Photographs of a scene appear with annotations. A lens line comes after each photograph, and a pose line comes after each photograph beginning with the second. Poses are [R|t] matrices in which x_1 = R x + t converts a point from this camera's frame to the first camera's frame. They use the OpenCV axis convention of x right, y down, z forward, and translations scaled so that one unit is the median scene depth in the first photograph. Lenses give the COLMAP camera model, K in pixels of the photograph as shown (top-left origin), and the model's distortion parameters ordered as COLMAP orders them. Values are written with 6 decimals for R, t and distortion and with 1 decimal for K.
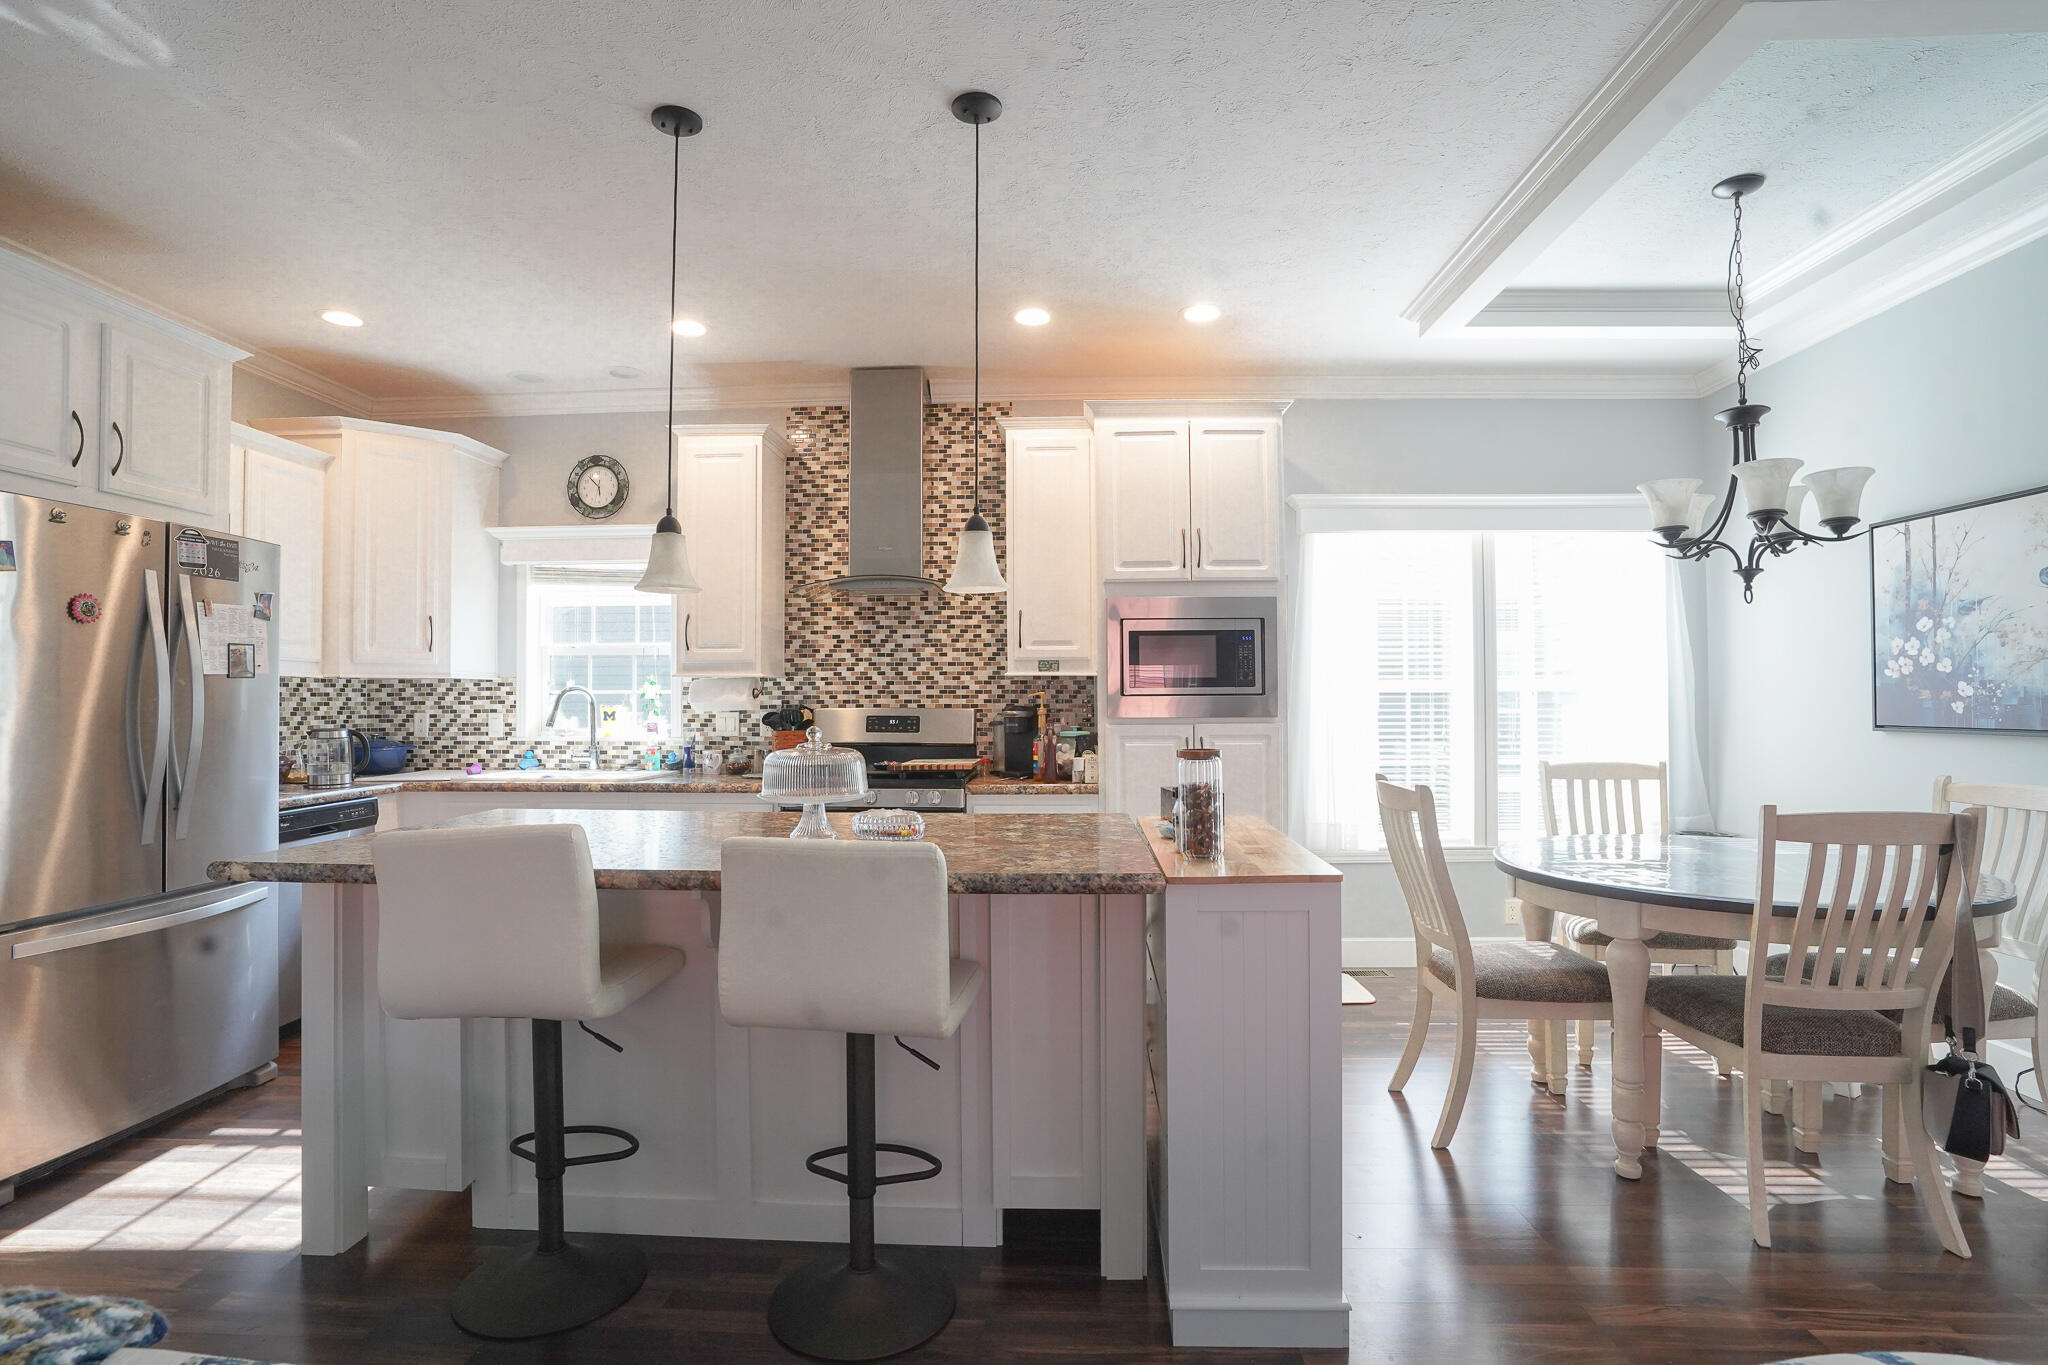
lens RADIAL K [[1008.4, 0, 1010.5], [0, 1008.4, 682.4], [0, 0, 1]] dist [-0.067939, 0.022635]
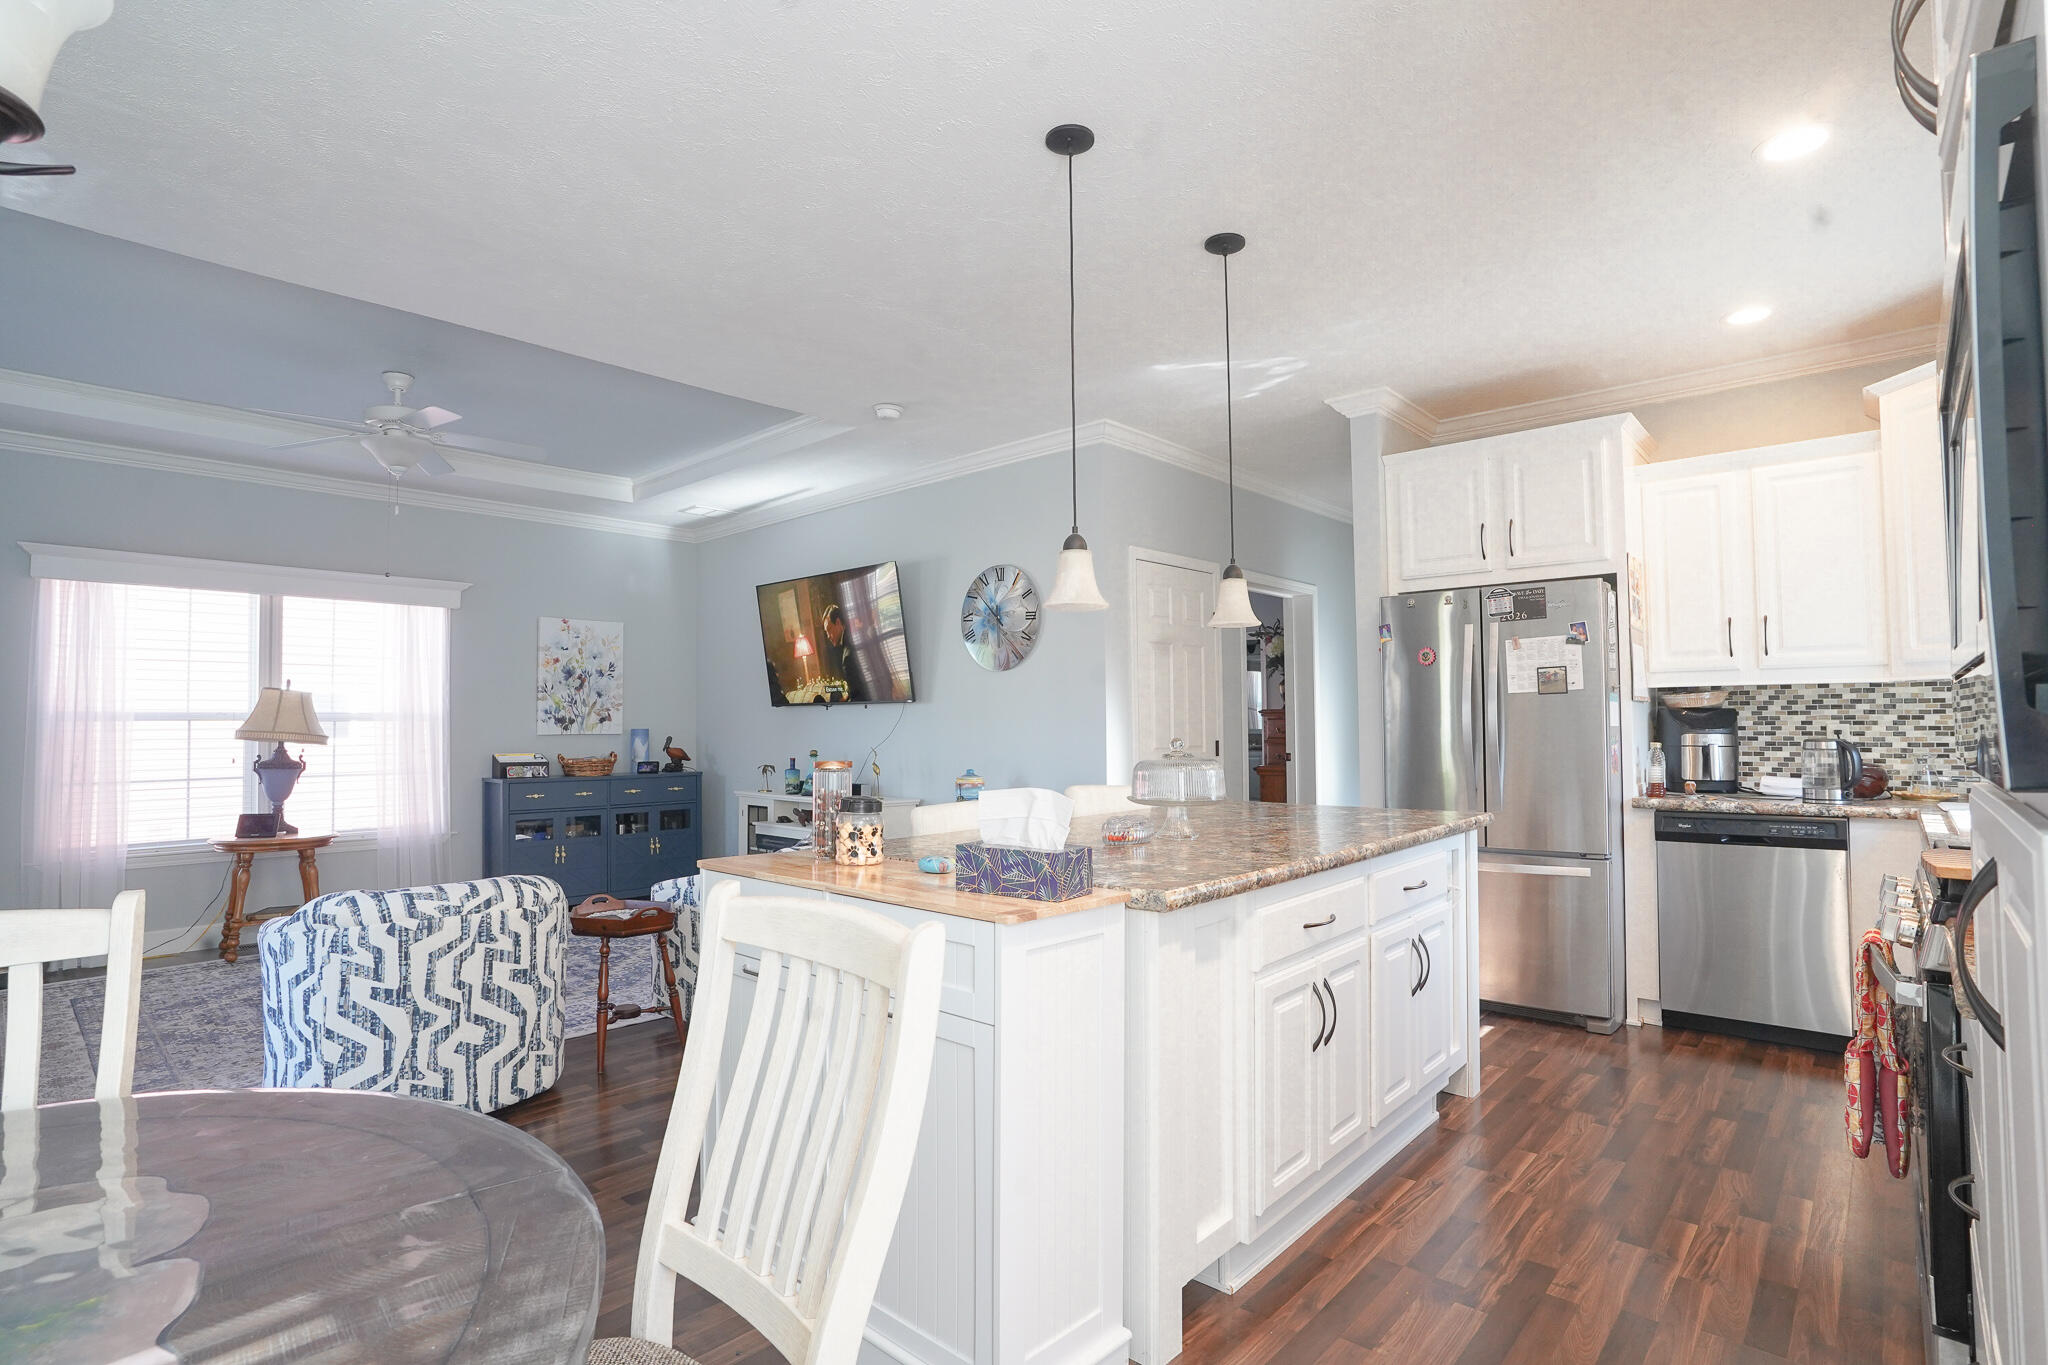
lens RADIAL K [[1008.4, 0, 1026.7], [0, 1008.4, 700.3], [0, 0, 1]] dist [-0.067939, 0.022635]
pose [[-0.599193, -0.006841, -0.800575, 0.430079], [0.026505, 0.999246, -0.028377, 0.014019], [0.800166, -0.038223, -0.598560, 0.831802]]
